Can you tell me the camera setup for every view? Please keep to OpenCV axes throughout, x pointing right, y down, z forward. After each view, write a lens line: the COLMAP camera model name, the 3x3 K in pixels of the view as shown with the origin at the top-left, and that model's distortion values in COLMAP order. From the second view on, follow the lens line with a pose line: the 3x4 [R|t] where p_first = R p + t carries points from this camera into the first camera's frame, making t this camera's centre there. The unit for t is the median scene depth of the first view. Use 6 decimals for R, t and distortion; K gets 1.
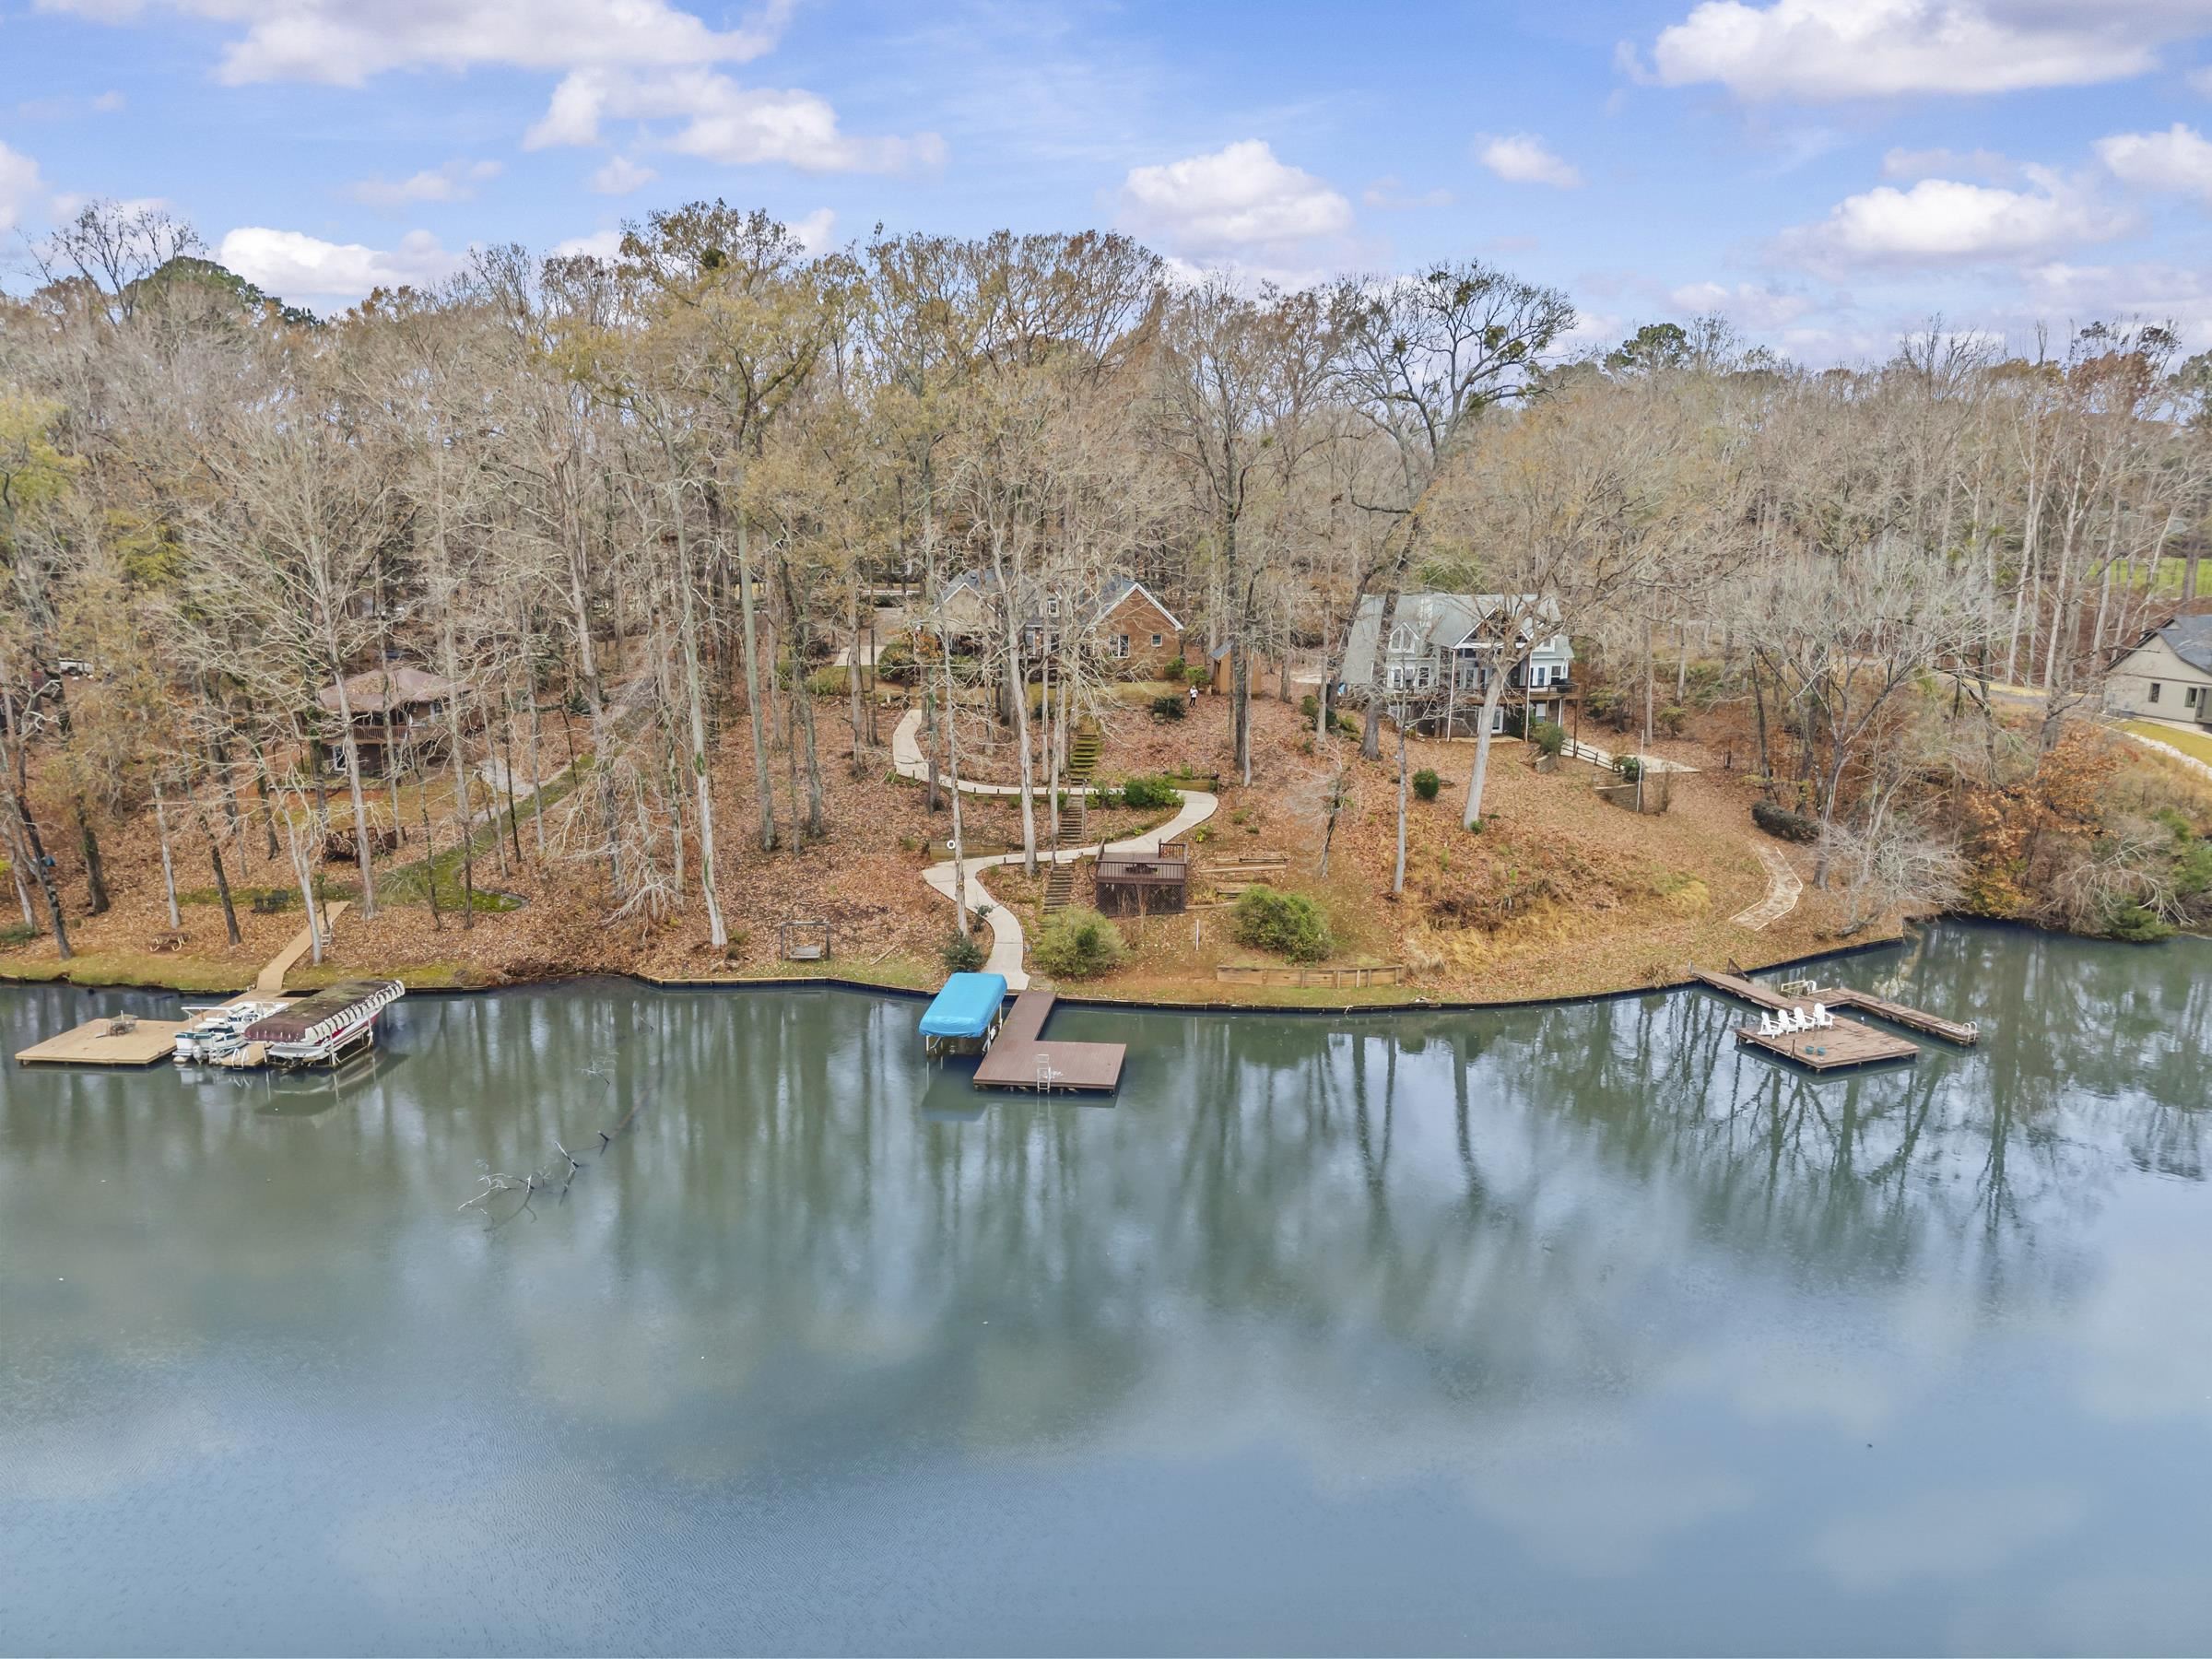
lens RADIAL K [[1470.5, 0, 1106.0], [0, 1470.5, 829.5], [0, 0, 1]] dist [0.148247, -0.000856]
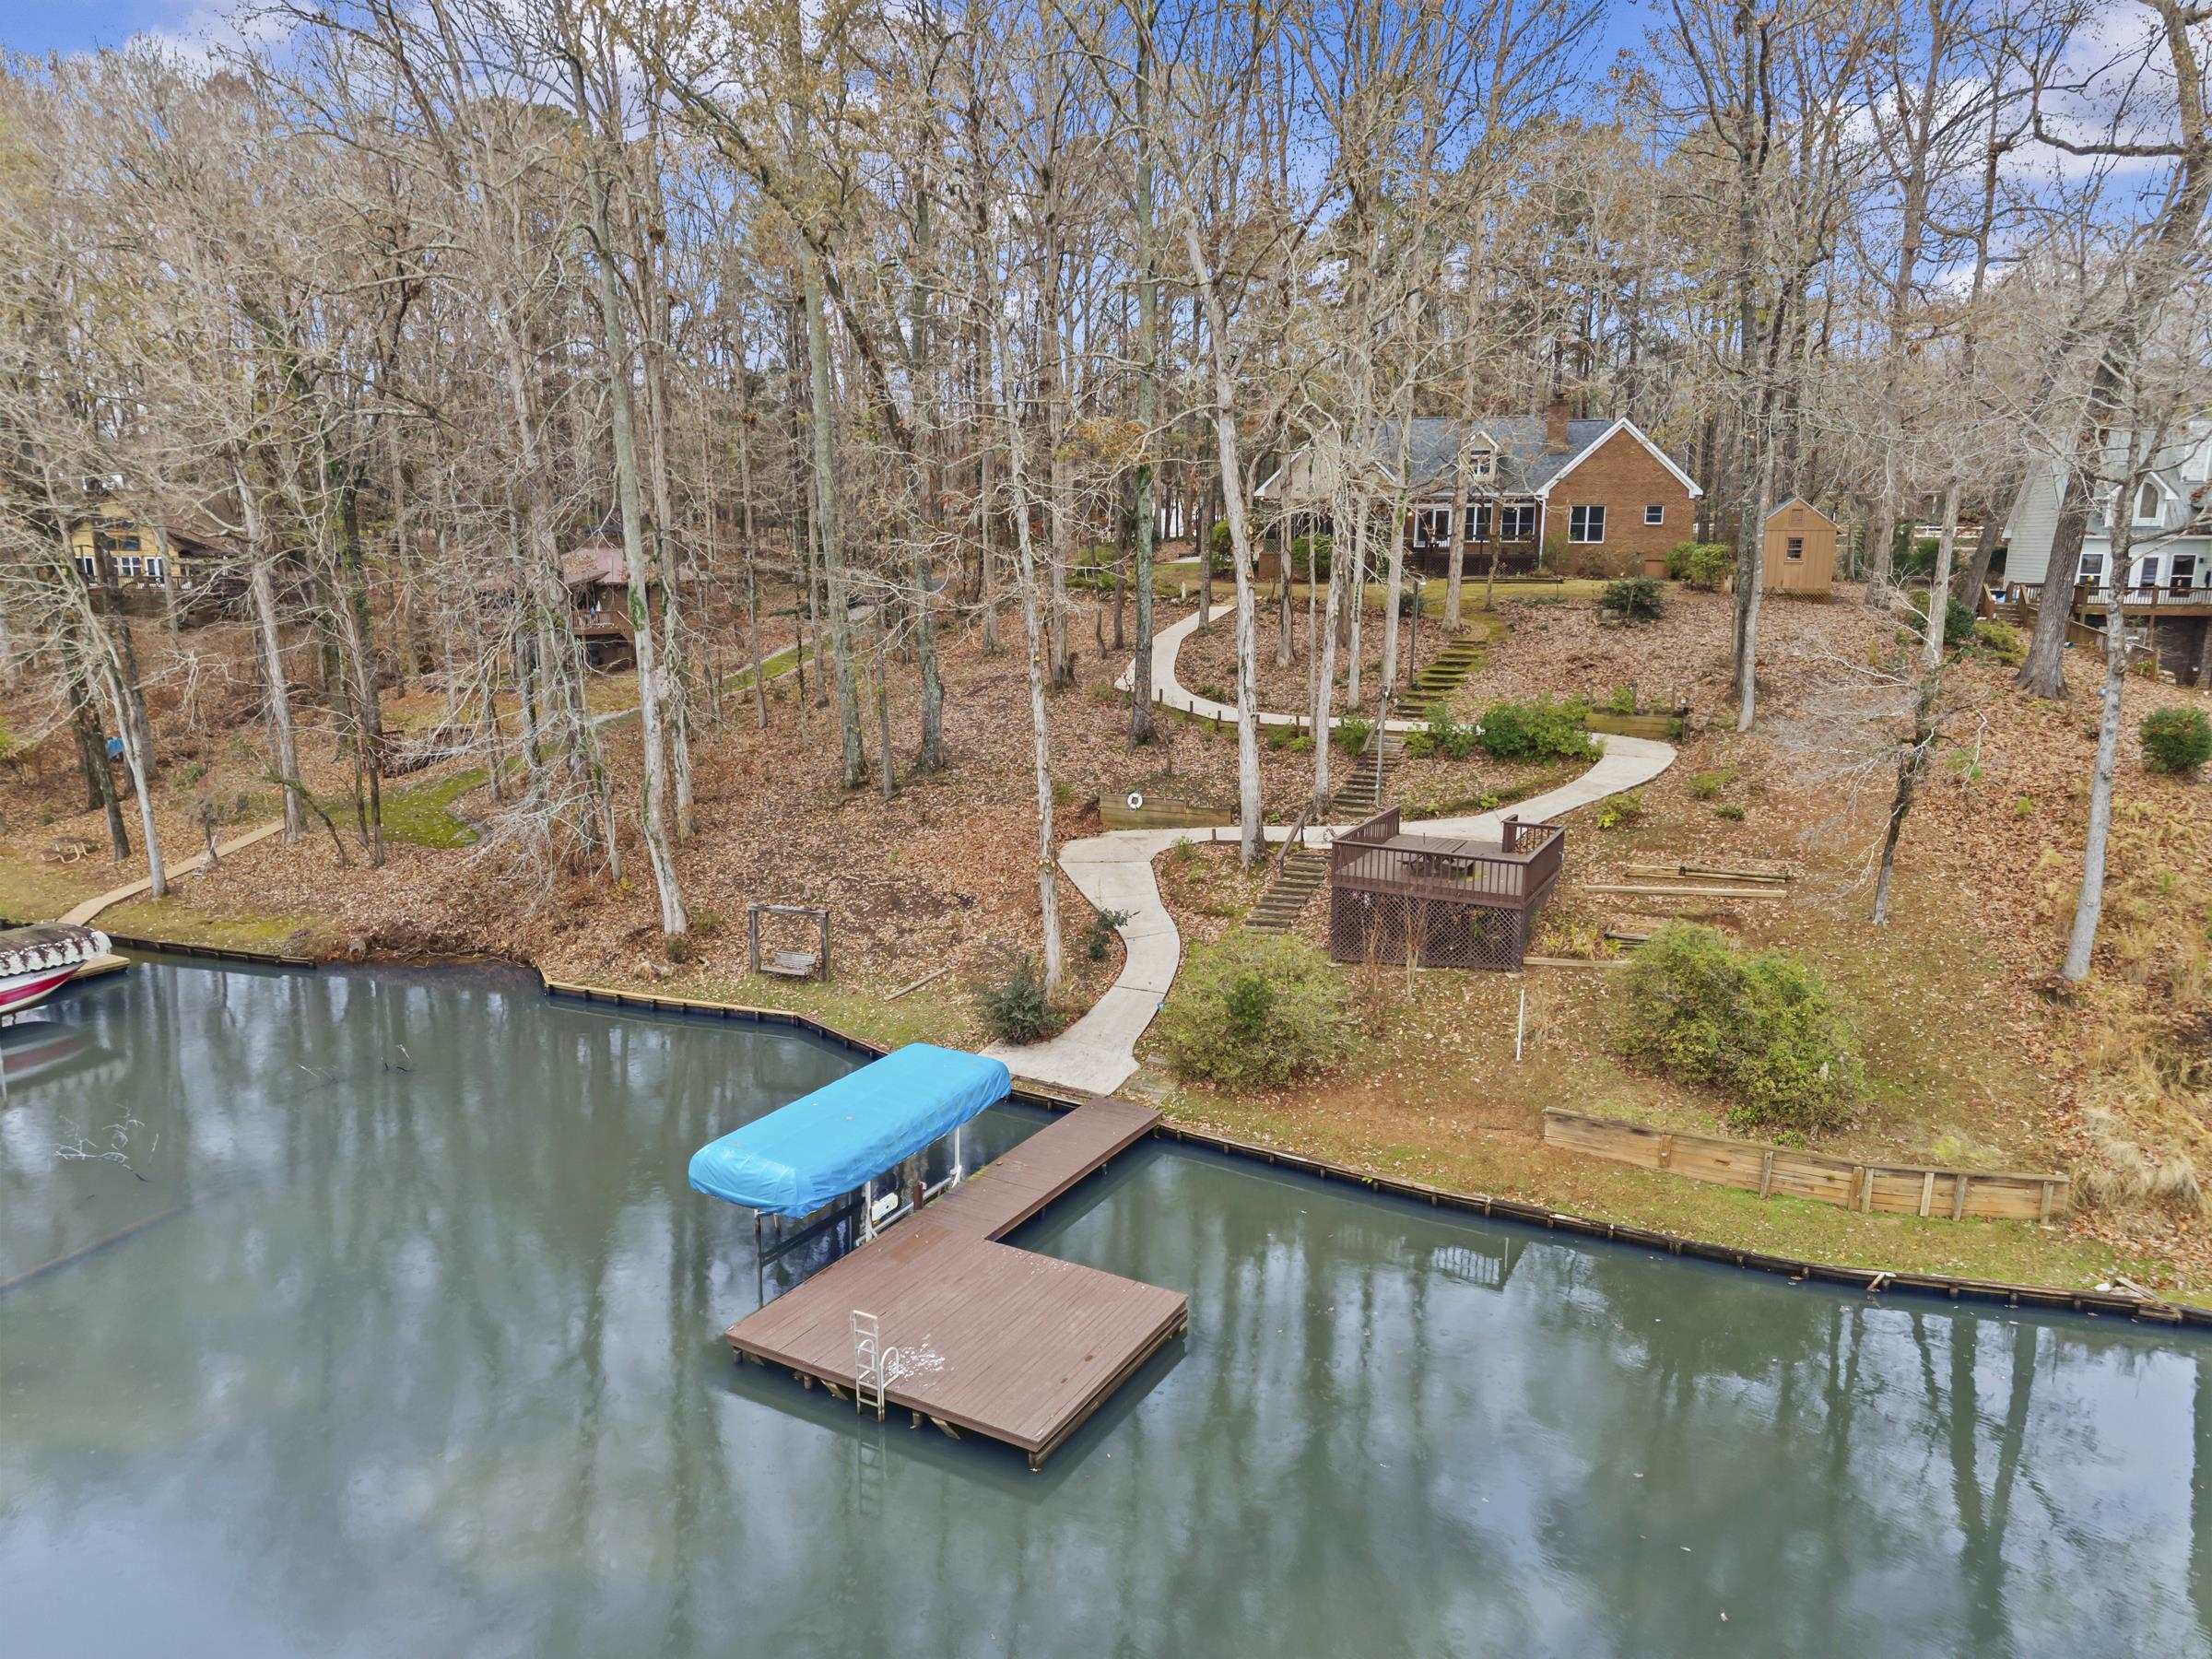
lens RADIAL K [[1483.2, 0, 1106.0], [0, 1483.2, 829.5], [0, 0, 1]] dist [0.025152, -0.028325]
pose [[0.917400, 0.076275, -0.390588, 0.112094], [-0.080904, 0.996711, 0.004617, 0.021335], [0.389656, 0.027365, 0.920554, 0.528278]]
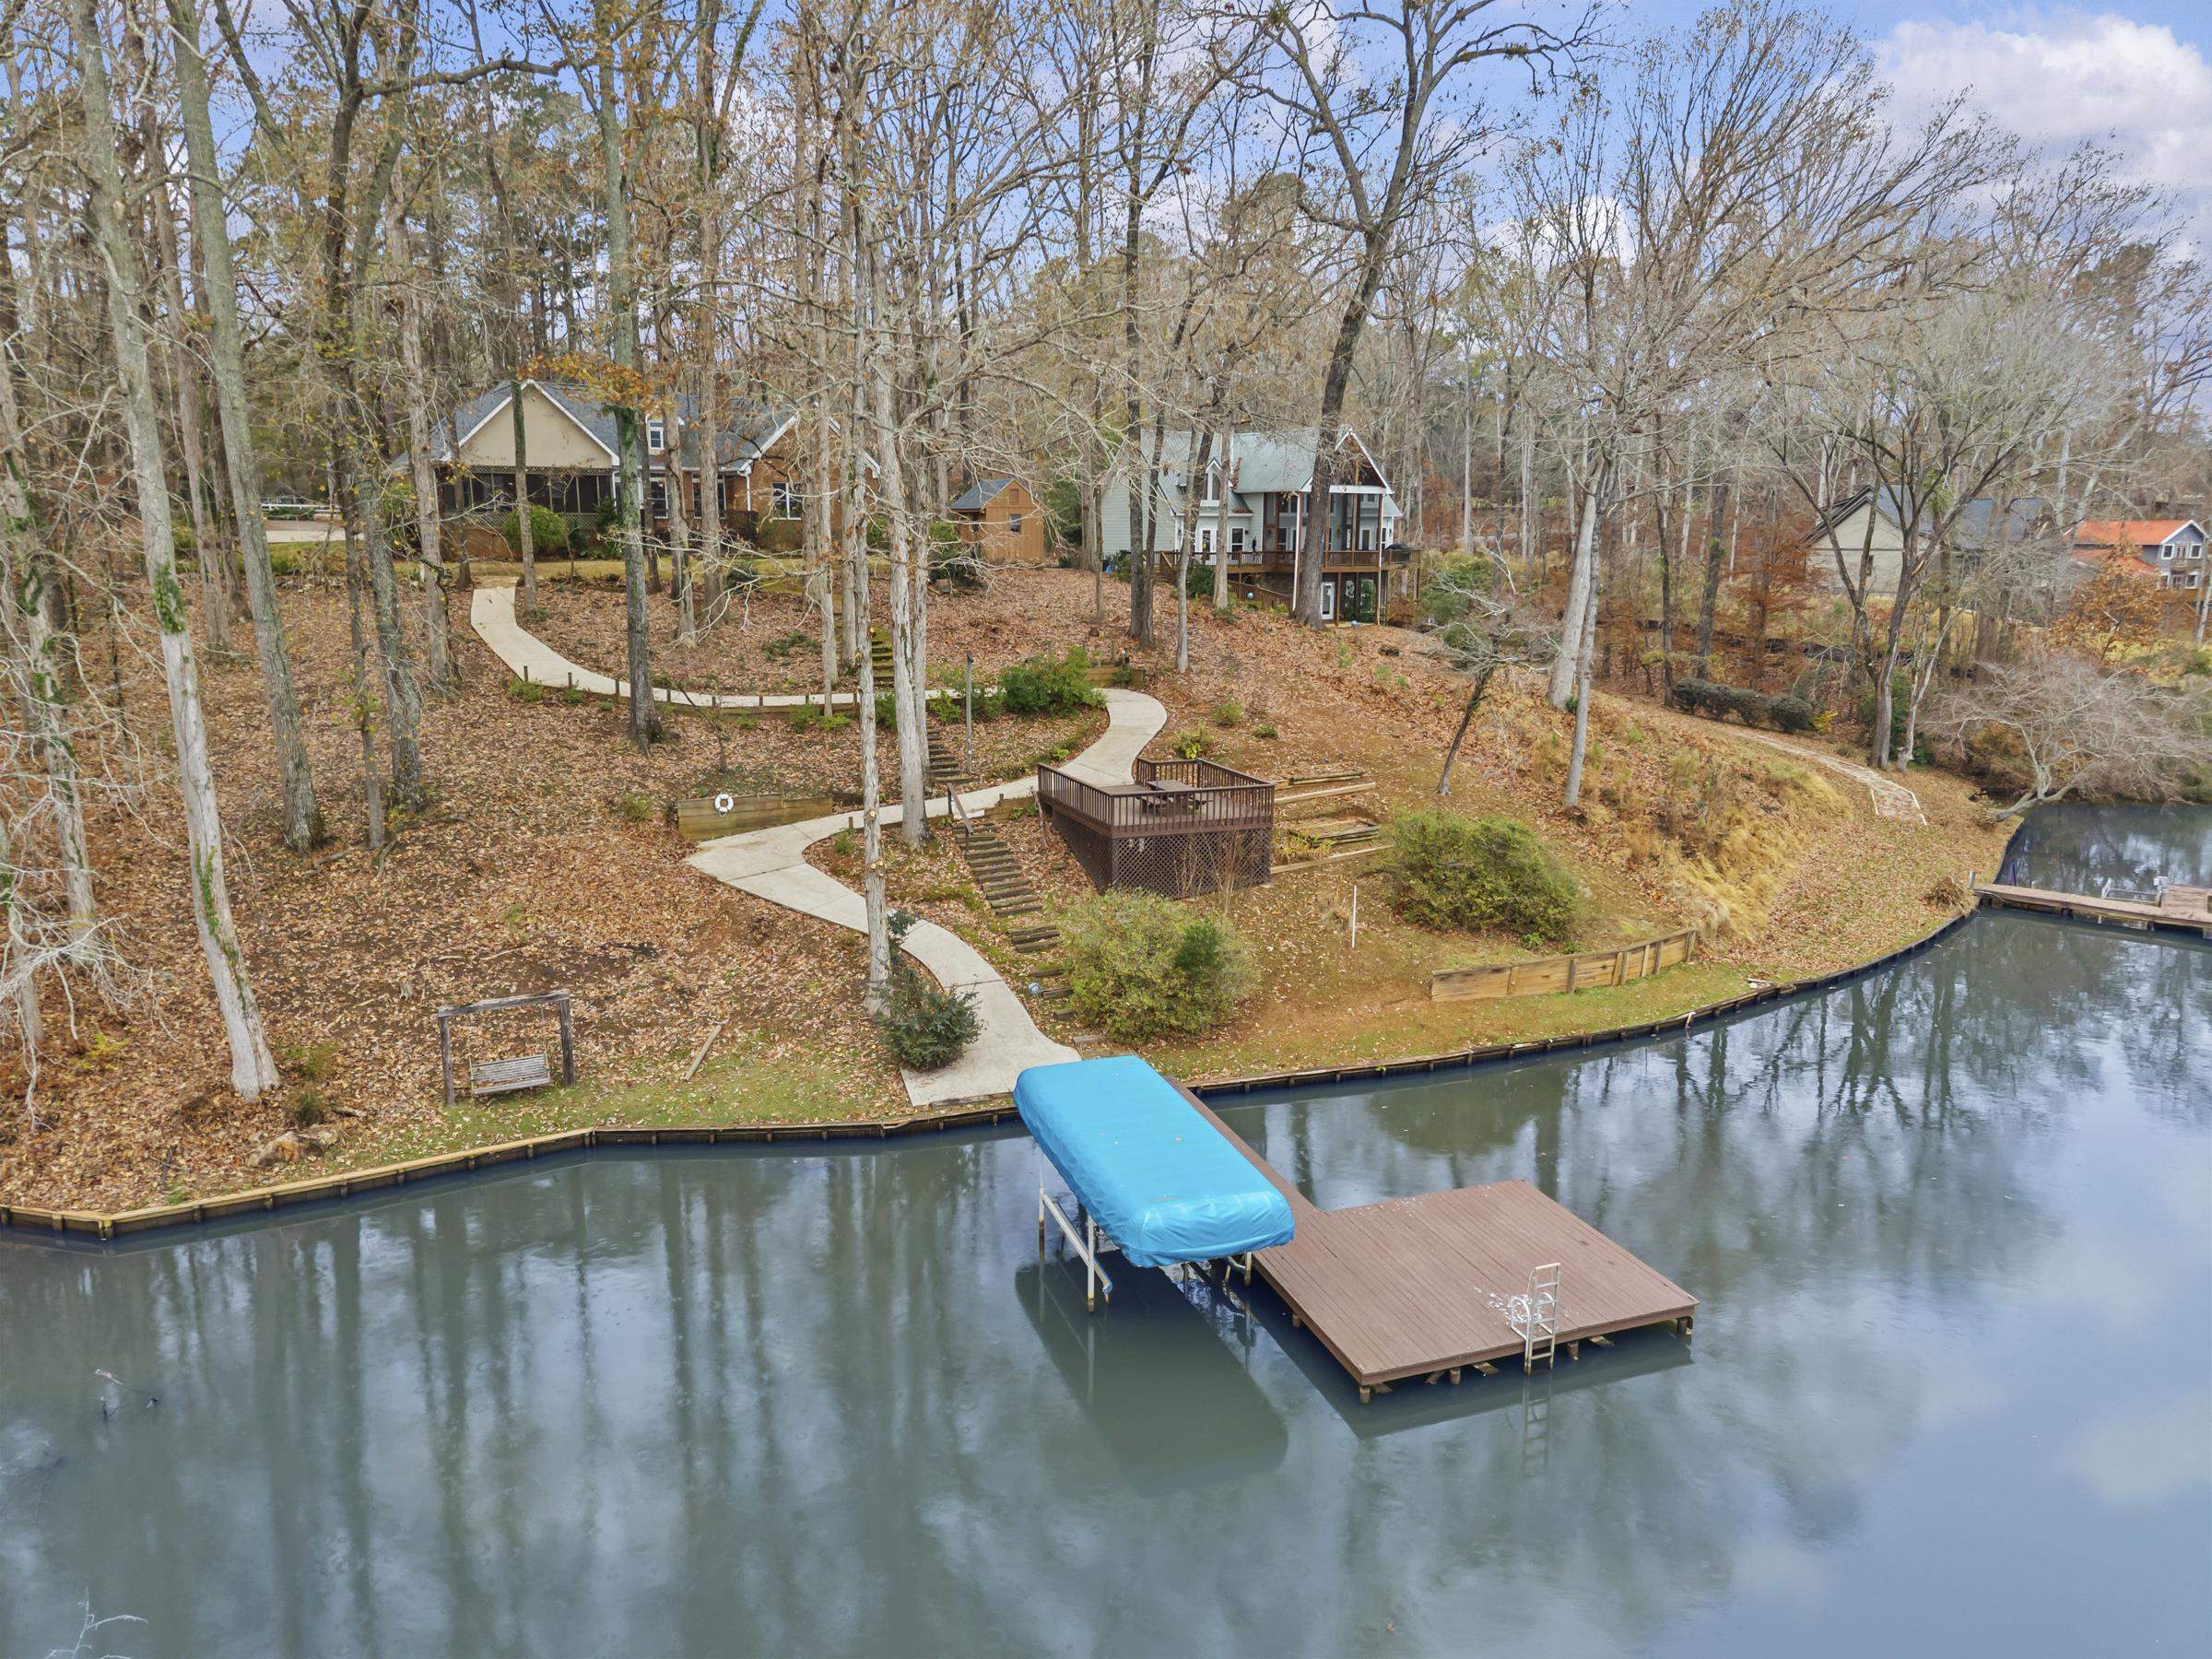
lens RADIAL K [[1481.8, 0, 1106.0], [0, 1481.8, 829.5], [0, 0, 1]] dist [0.026565, -0.005410]
pose [[0.901614, -0.089215, 0.423242, -0.216990], [0.092216, 0.995648, 0.013429, 0.026071], [-0.422598, 0.026922, 0.905917, 0.554567]]
